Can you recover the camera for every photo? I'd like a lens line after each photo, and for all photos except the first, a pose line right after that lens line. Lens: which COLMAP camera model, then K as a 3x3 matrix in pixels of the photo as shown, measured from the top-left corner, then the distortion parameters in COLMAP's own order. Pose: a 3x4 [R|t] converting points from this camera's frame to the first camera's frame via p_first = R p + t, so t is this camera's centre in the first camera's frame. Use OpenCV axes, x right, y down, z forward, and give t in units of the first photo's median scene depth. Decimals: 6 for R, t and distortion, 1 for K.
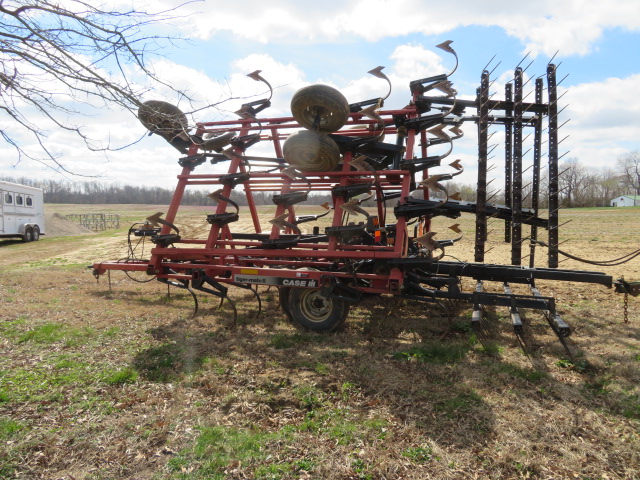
lens RADIAL K [[449.3, 0, 321.0], [0, 449.3, 236.3], [0, 0, 1]] dist [-0.005627, -0.000908]
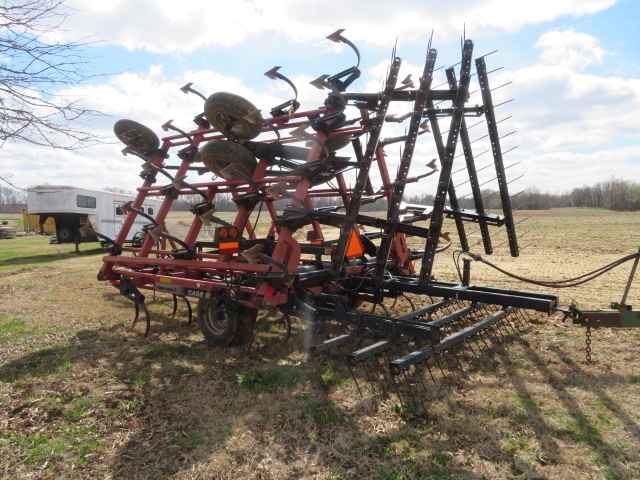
lens RADIAL K [[449.3, 0, 321.0], [0, 449.3, 236.3], [0, 0, 1]] dist [-0.005627, -0.000908]
pose [[0.953328, 0.001556, -0.301934, 0.449921], [-0.005100, 0.999927, -0.010950, -0.011857], [0.301895, 0.011979, 0.953266, 0.121126]]
